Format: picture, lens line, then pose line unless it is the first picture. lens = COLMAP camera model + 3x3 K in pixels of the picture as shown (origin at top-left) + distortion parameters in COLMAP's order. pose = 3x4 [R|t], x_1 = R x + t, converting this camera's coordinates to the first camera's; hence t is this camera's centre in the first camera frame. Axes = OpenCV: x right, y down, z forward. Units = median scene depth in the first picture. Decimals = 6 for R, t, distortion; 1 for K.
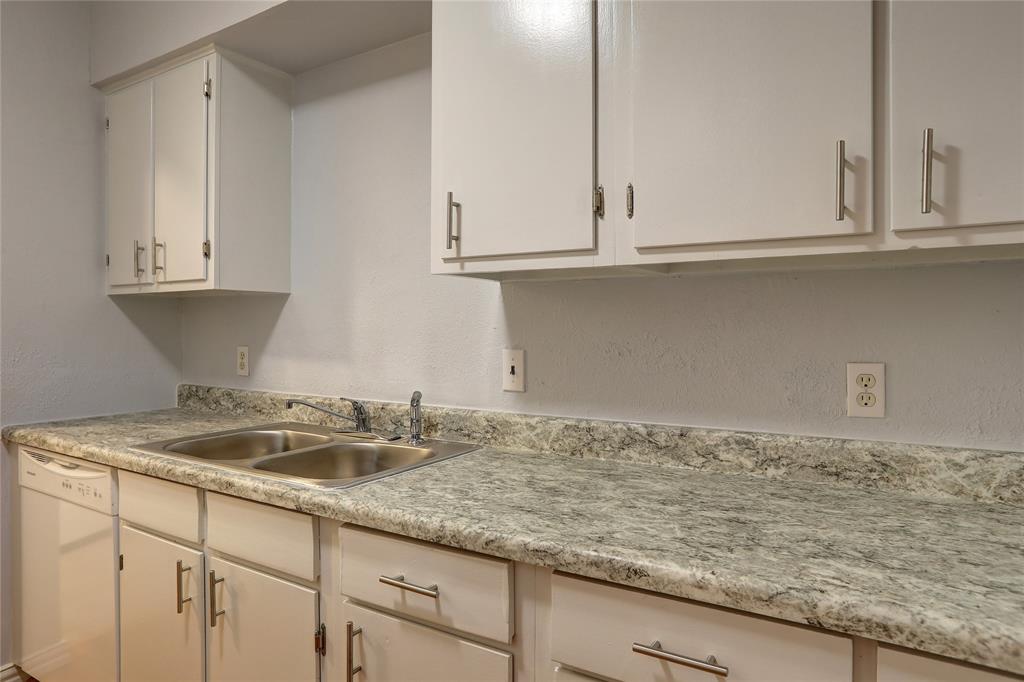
lens RADIAL K [[604.1, 0, 511.2], [0, 604.1, 337.1], [0, 0, 1]] dist [-0.031494, 0.001666]
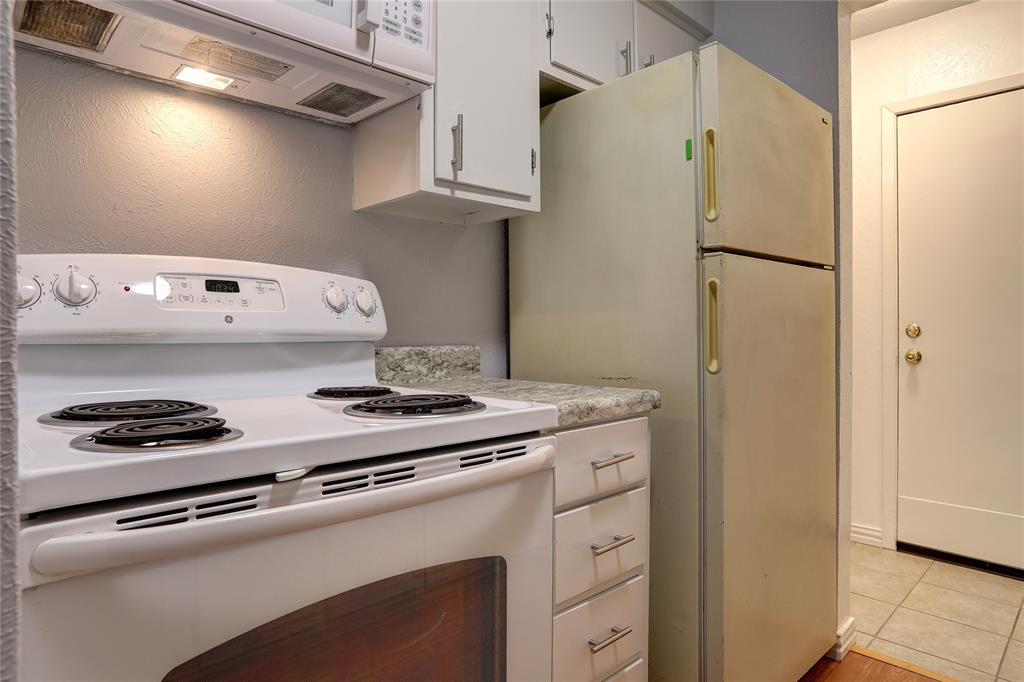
lens RADIAL K [[604.1, 0, 509.6], [0, 604.1, 335.4], [0, 0, 1]] dist [-0.031494, 0.001666]
pose [[0.257721, -0.015173, 0.966100, -0.800550], [0.010563, 0.999861, 0.012885, 0.134016], [-0.966162, 0.006884, 0.257846, 0.548895]]
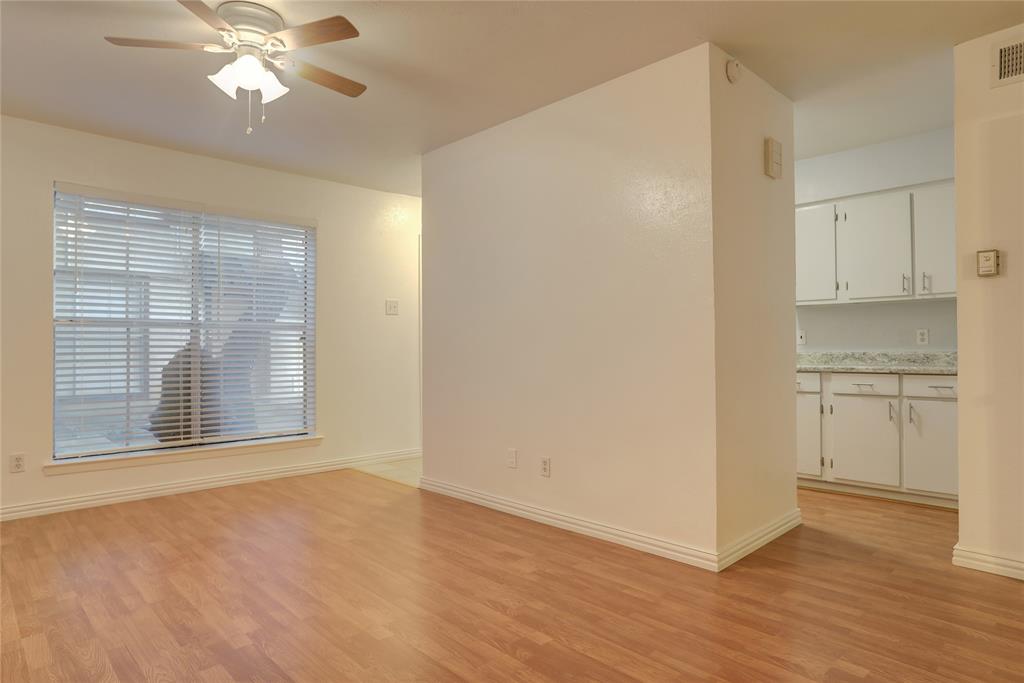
lens RADIAL K [[604.1, 0, 507.8], [0, 604.1, 343.5], [0, 0, 1]] dist [-0.031494, 0.001666]
pose [[0.962437, -0.010202, -0.271312, -0.774649], [0.004116, 0.999727, -0.022990, 0.195487], [0.271472, 0.021010, 0.962217, -2.943522]]
